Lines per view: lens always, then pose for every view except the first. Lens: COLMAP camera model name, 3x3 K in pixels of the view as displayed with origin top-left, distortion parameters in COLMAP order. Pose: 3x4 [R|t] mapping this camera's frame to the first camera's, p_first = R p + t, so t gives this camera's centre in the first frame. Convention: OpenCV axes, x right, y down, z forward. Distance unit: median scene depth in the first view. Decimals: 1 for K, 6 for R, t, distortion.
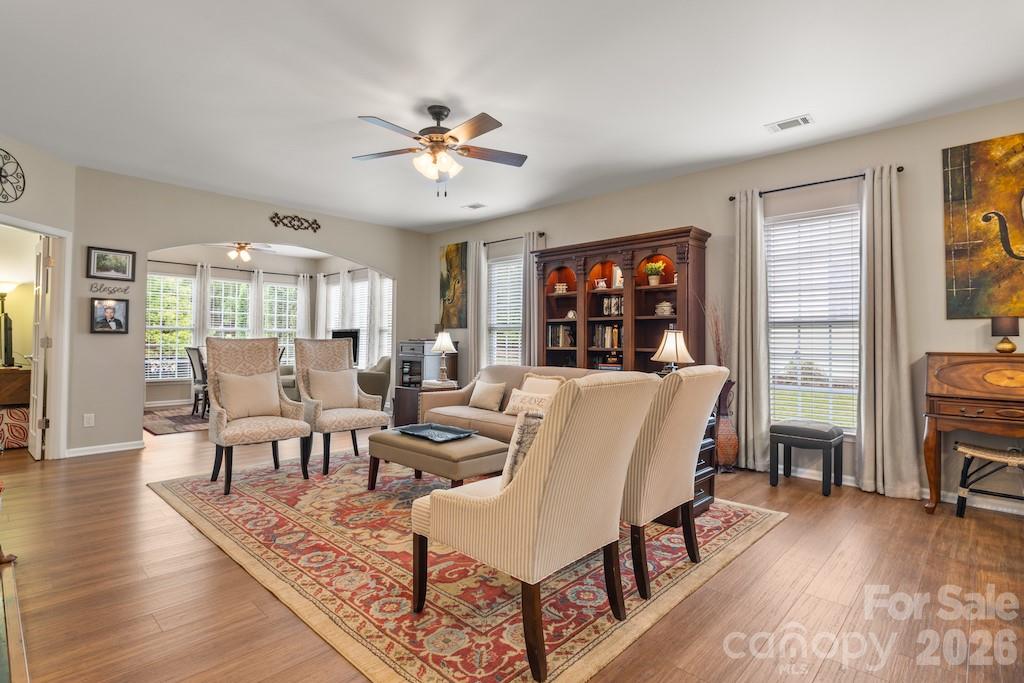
lens RADIAL K [[495.4, 0, 507.0], [0, 495.4, 336.1], [0, 0, 1]] dist [-0.002130, 0.000174]
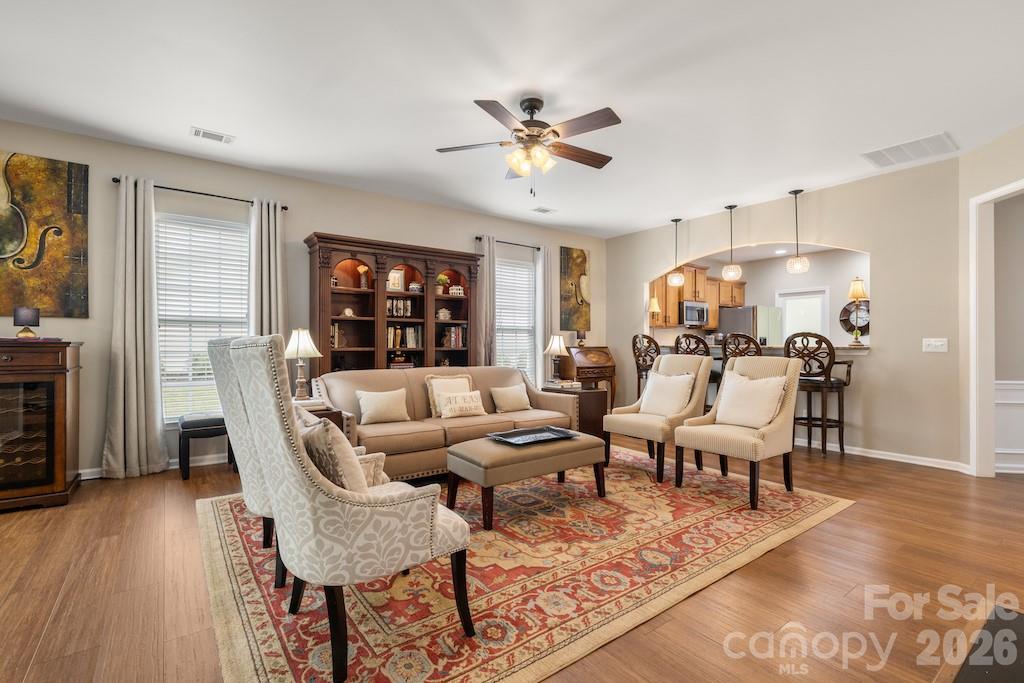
lens RADIAL K [[461.6, 0, 507.0], [0, 461.6, 346.7], [0, 0, 1]] dist [-0.003491, 0.001604]
pose [[0.187095, -0.015533, 0.982219, -0.886190], [-0.011742, 0.999768, 0.018047, 0.001008], [-0.982272, -0.014910, 0.186869, 0.743230]]
